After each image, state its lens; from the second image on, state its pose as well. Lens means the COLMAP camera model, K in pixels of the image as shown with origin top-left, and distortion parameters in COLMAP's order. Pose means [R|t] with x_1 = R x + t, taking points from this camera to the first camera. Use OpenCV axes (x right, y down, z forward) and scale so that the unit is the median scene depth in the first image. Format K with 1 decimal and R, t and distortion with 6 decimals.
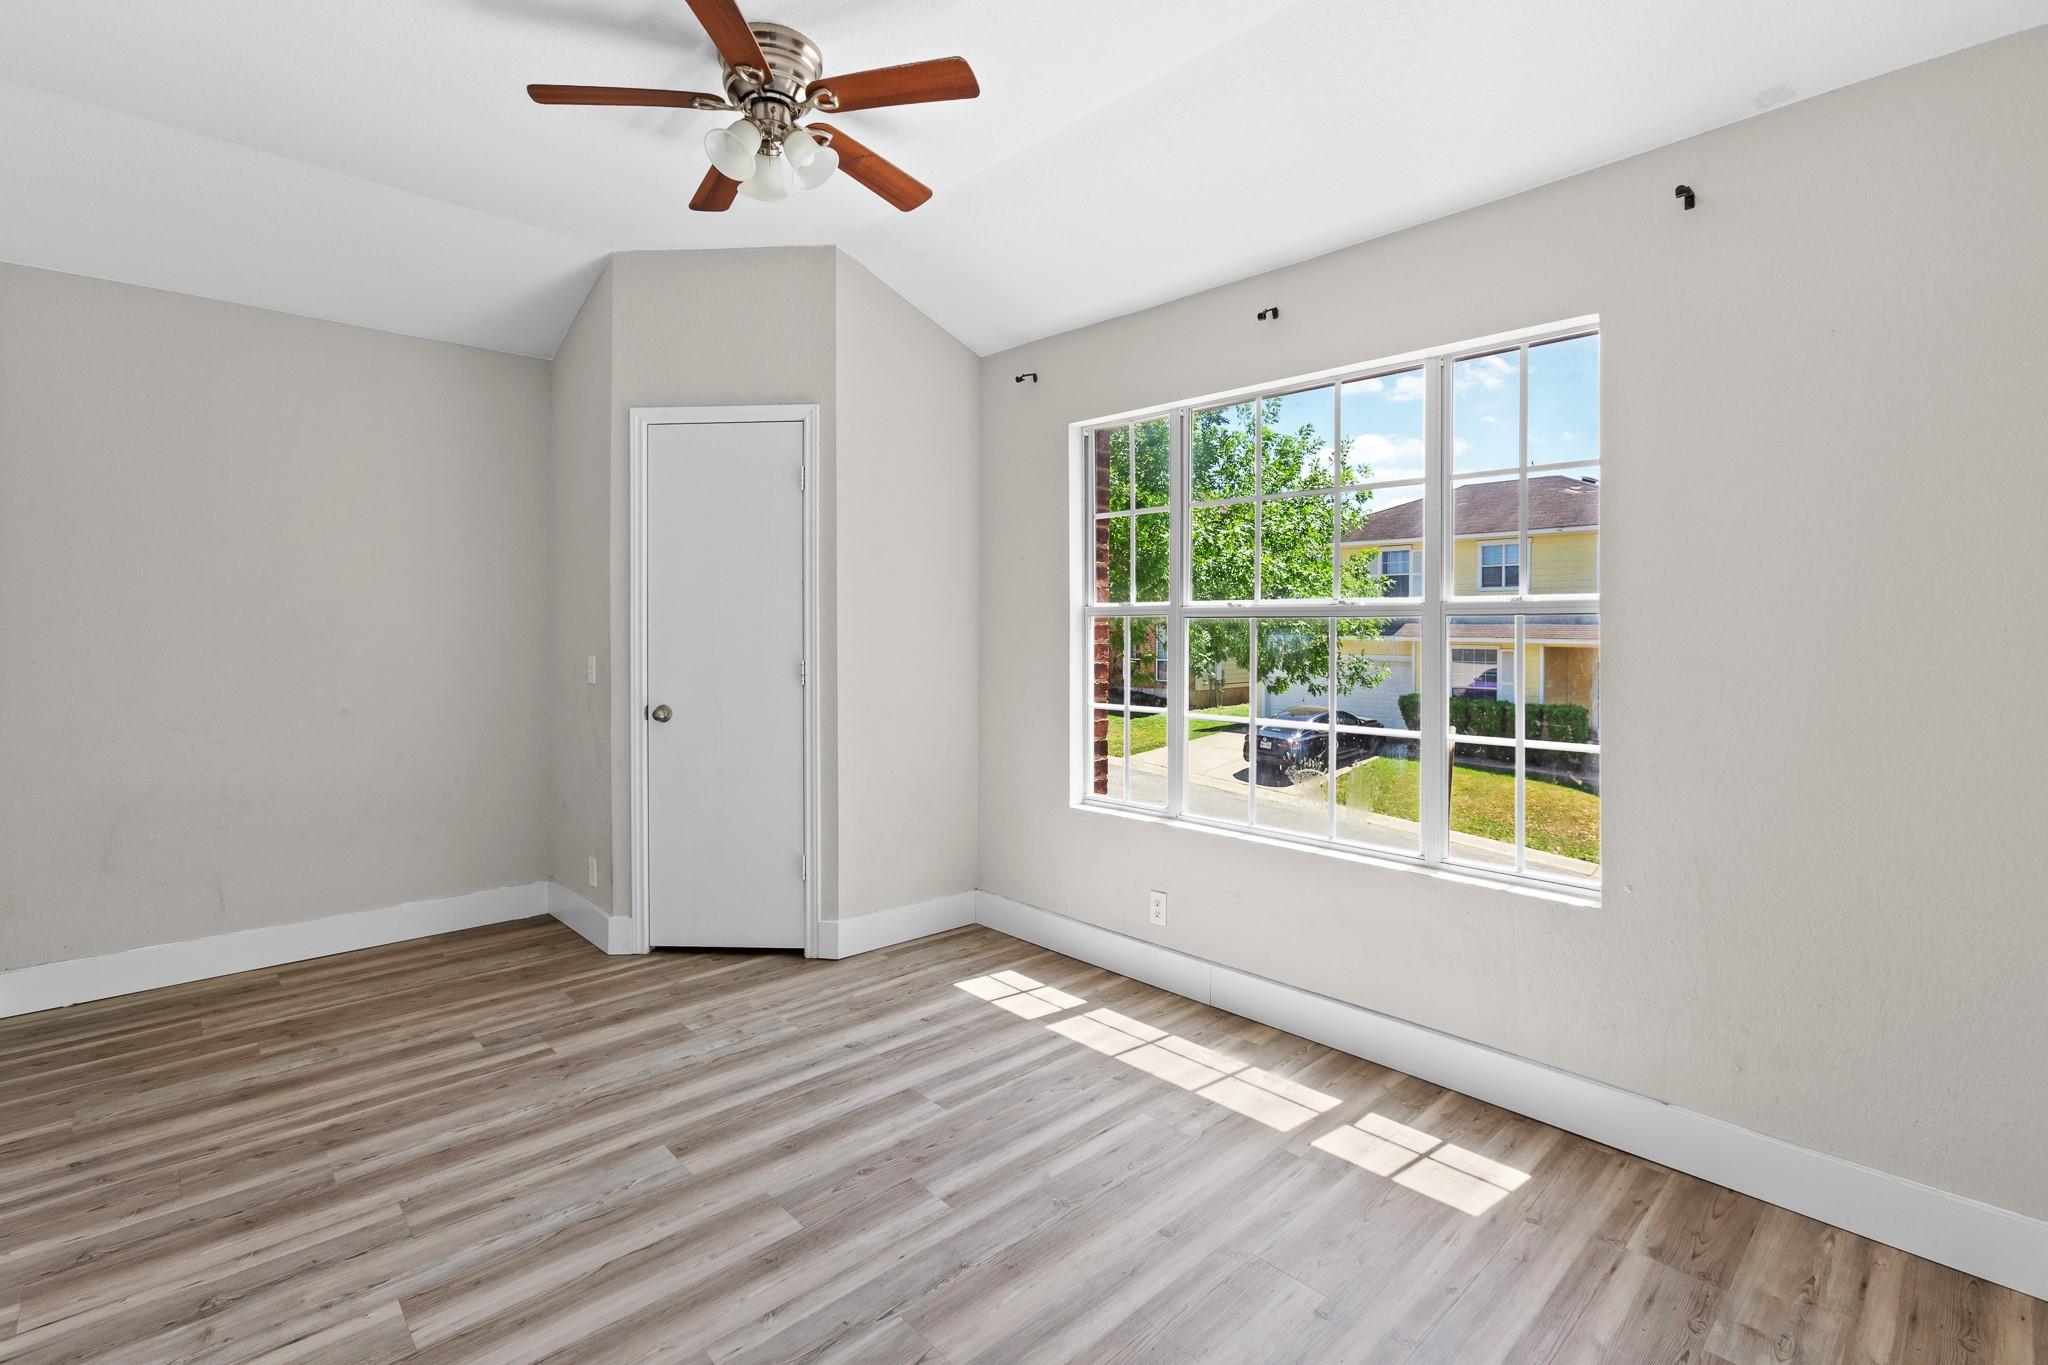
lens RADIAL K [[917.3, 0, 967.2], [0, 917.3, 644.6], [0, 0, 1]] dist [-0.001990, 0.000478]
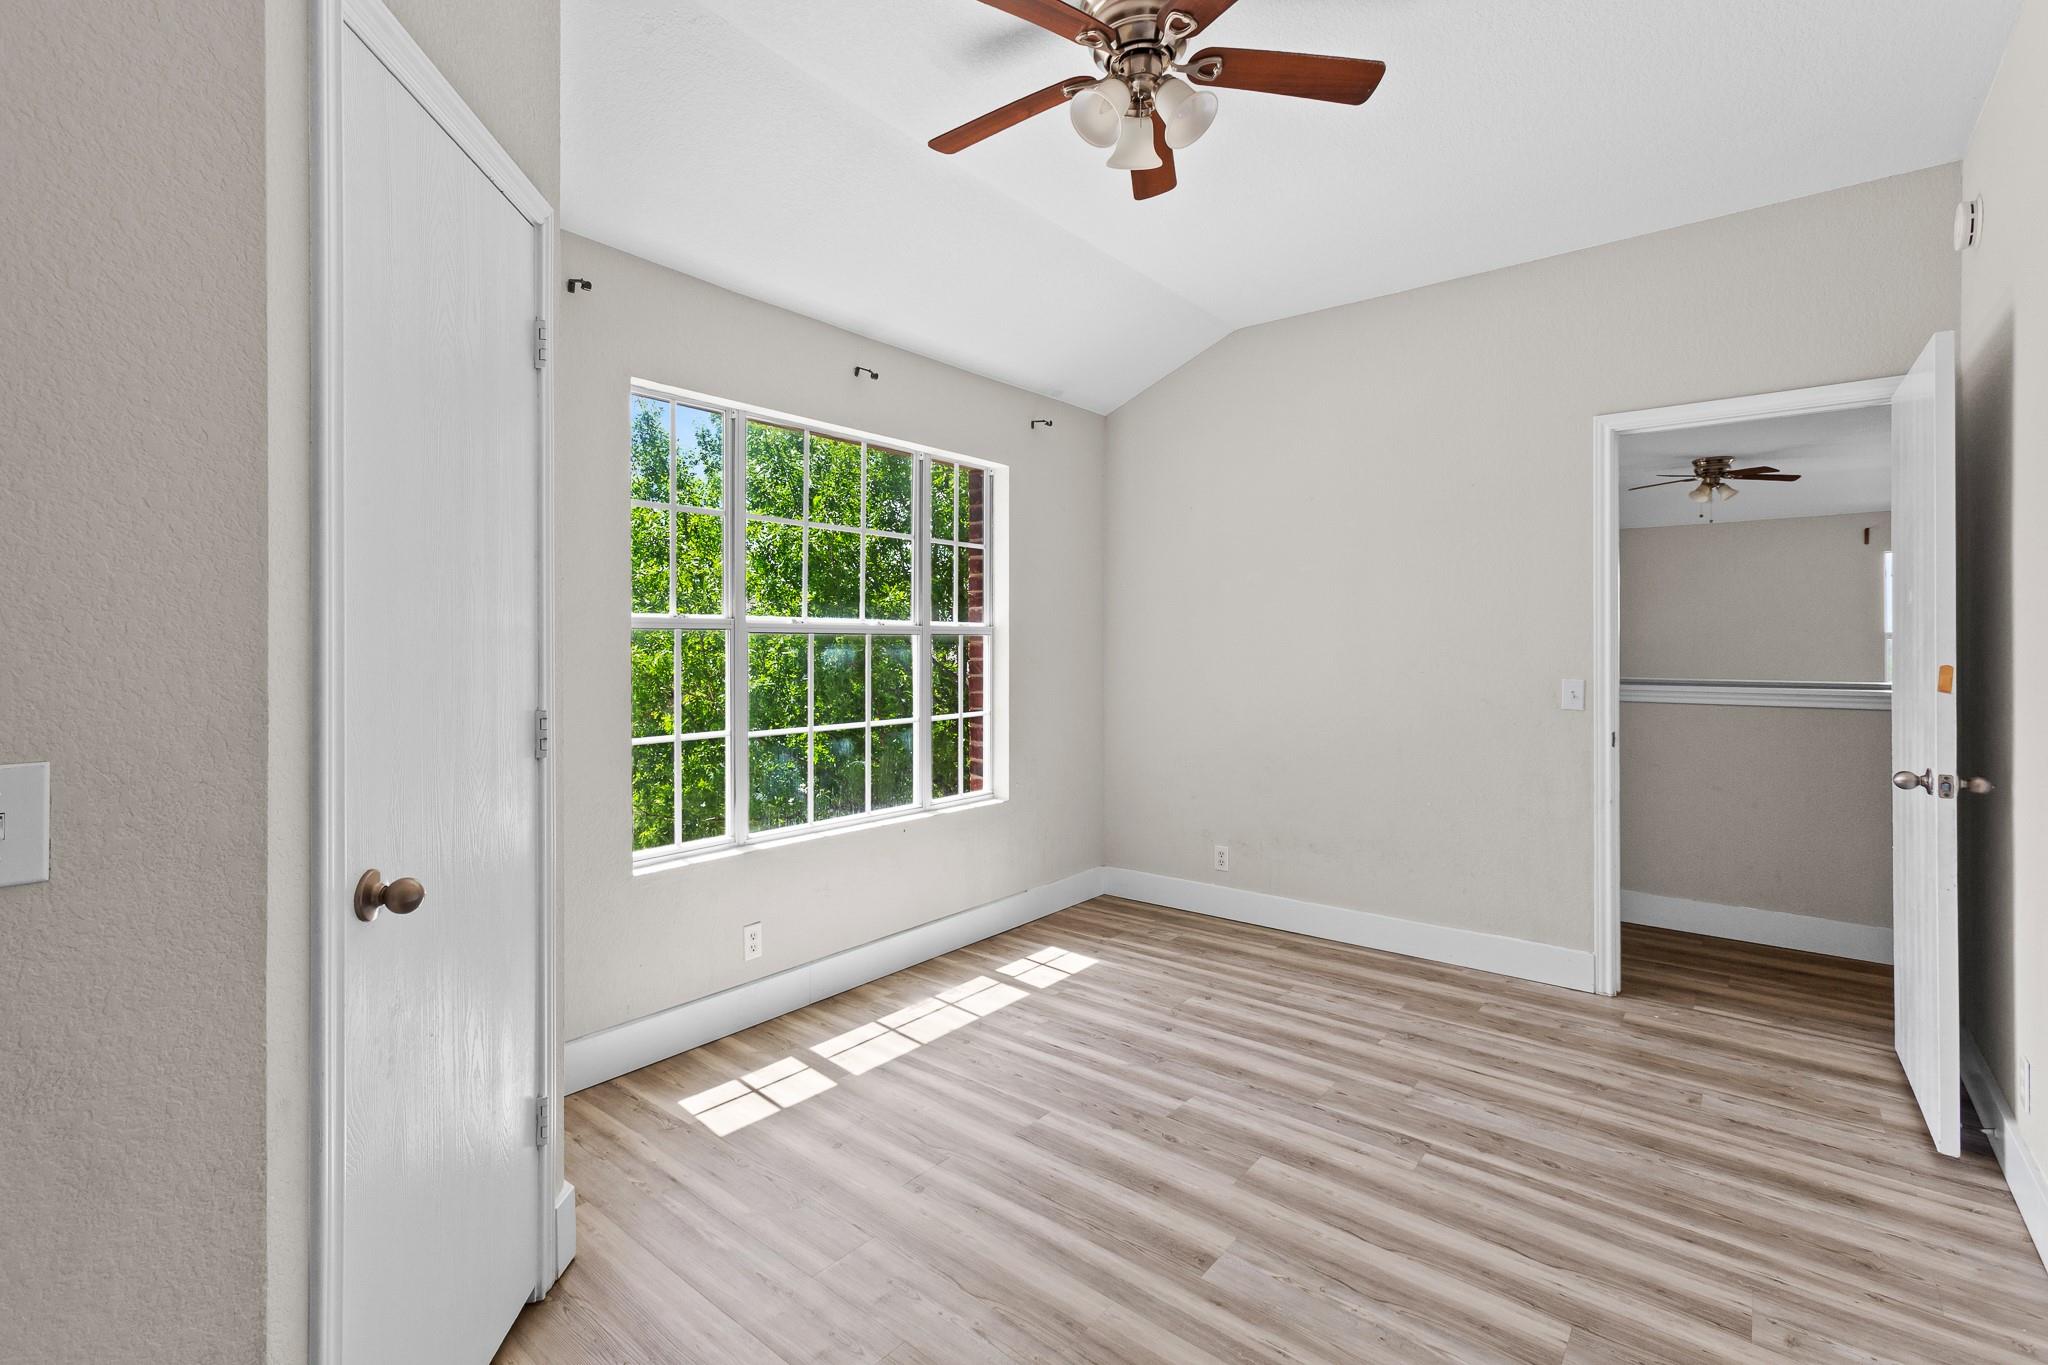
lens RADIAL K [[919.1, 0, 1005.5], [0, 919.1, 640.5], [0, 0, 1]] dist [-0.006464, 0.000947]
pose [[-0.151134, 0.008334, 0.988478, -0.955741], [0.015894, 0.999856, -0.006000, -0.013123], [-0.988385, 0.014804, -0.151245, 1.105869]]
